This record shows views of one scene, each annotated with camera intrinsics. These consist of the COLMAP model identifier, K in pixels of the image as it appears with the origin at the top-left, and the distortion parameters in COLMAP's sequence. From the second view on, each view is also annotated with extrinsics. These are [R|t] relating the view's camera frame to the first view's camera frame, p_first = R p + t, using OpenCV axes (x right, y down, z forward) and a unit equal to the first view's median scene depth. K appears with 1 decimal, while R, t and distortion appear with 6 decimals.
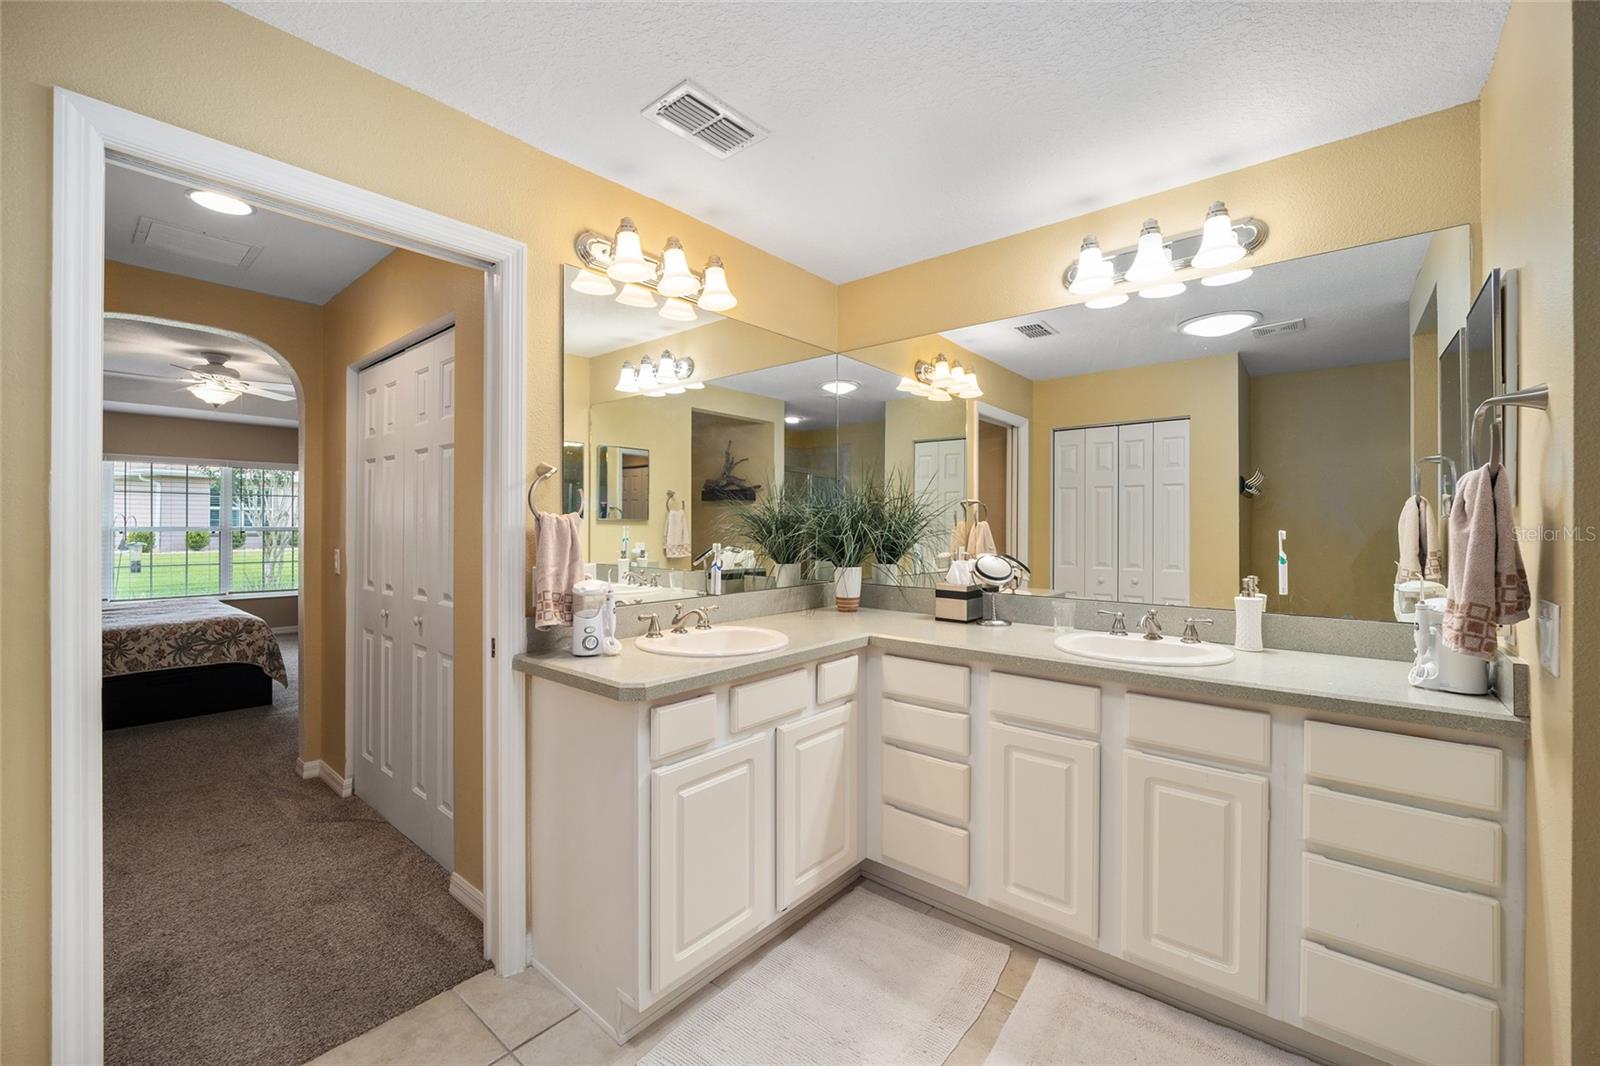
lens RADIAL K [[648.5, 0, 795.6], [0, 648.5, 522.6], [0, 0, 1]] dist [-0.015354, 0.001105]
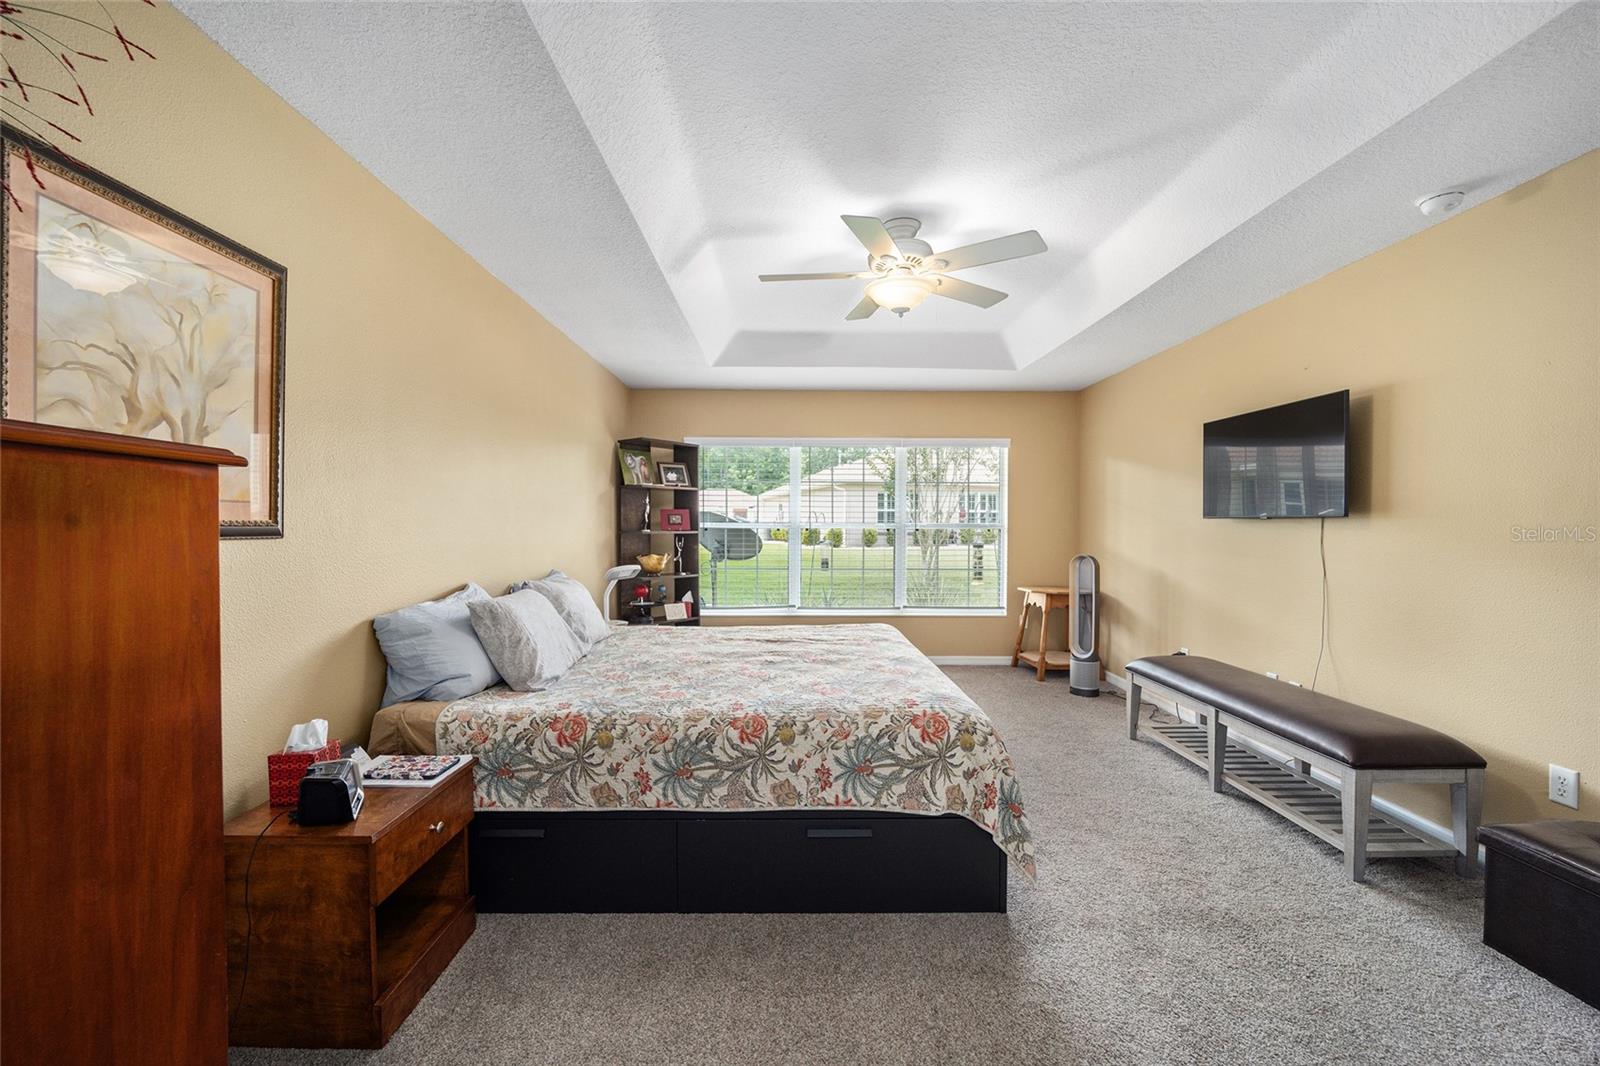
lens RADIAL K [[648.5, 0, 801.2], [0, 648.5, 537.0], [0, 0, 1]] dist [-0.015354, 0.001105]
pose [[0.656365, 0.013847, -0.754316, -0.601947], [0.001429, 0.999807, 0.019597, 0.013949], [0.754442, -0.013940, 0.656219, 0.630031]]
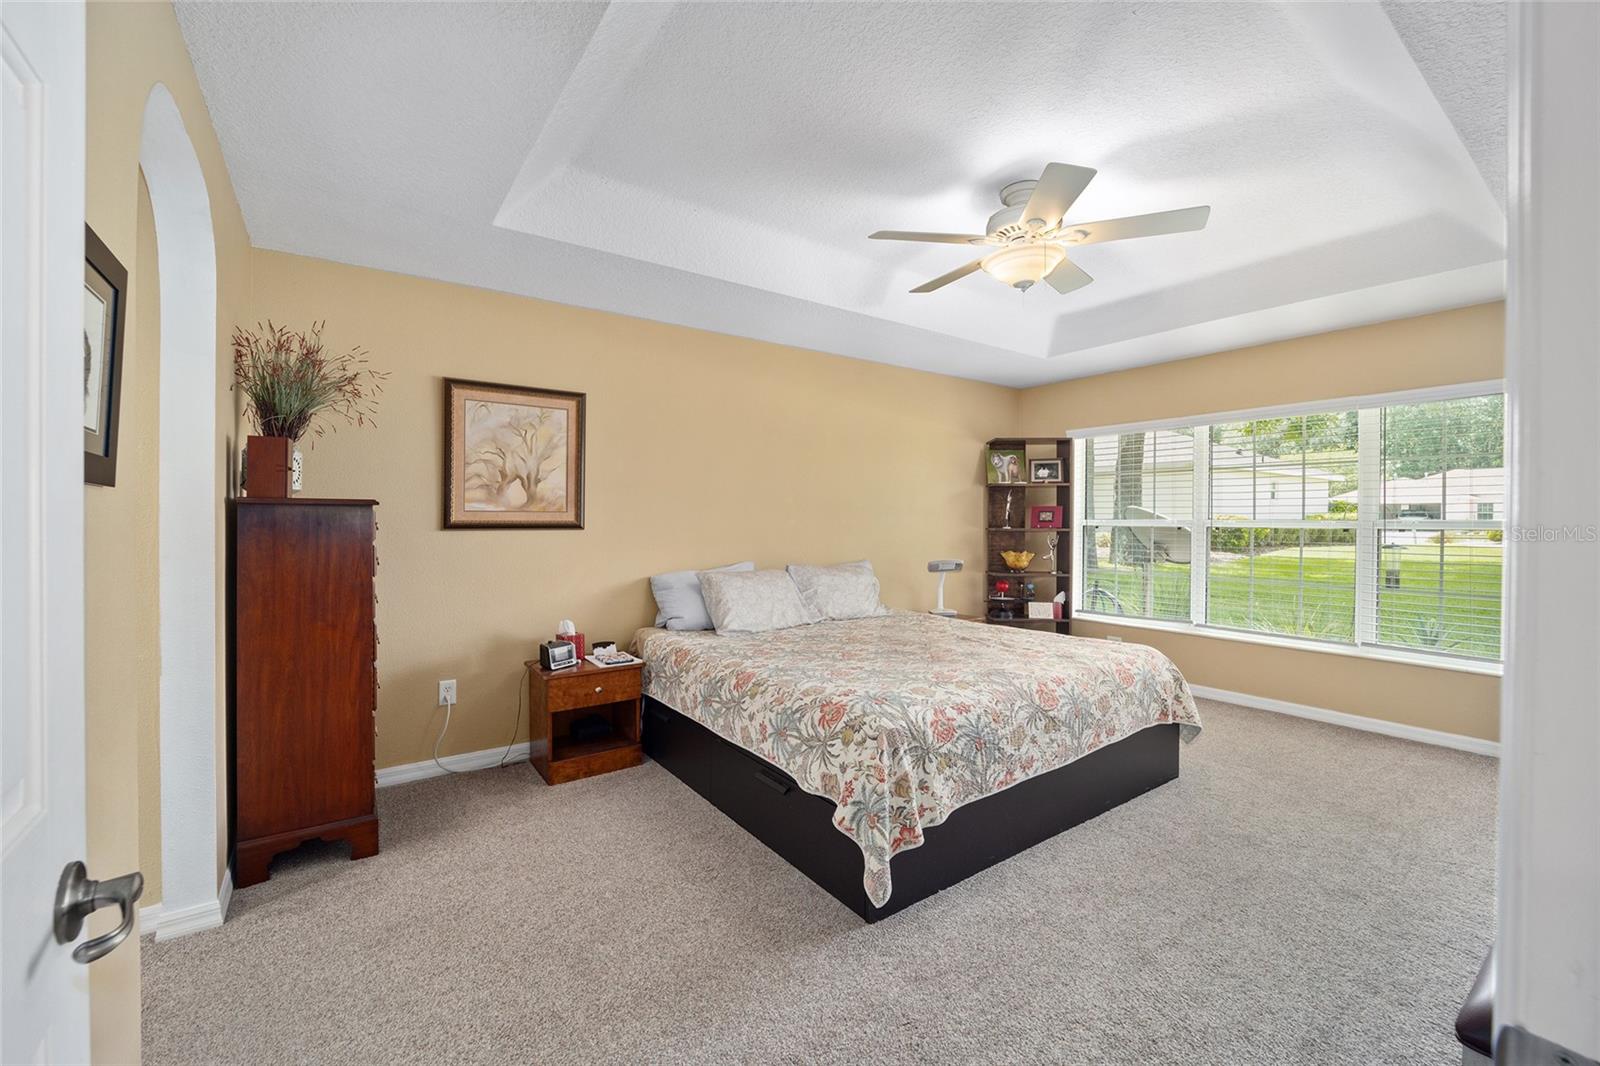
lens RADIAL K [[648.5, 0, 792.0], [0, 648.5, 523.6], [0, 0, 1]] dist [-0.015354, 0.001105]
pose [[-0.247670, 0.004349, -0.968835, -0.400436], [0.001116, 0.999991, 0.004204, 0.011391], [0.968844, -0.000040, -0.247673, 1.105298]]
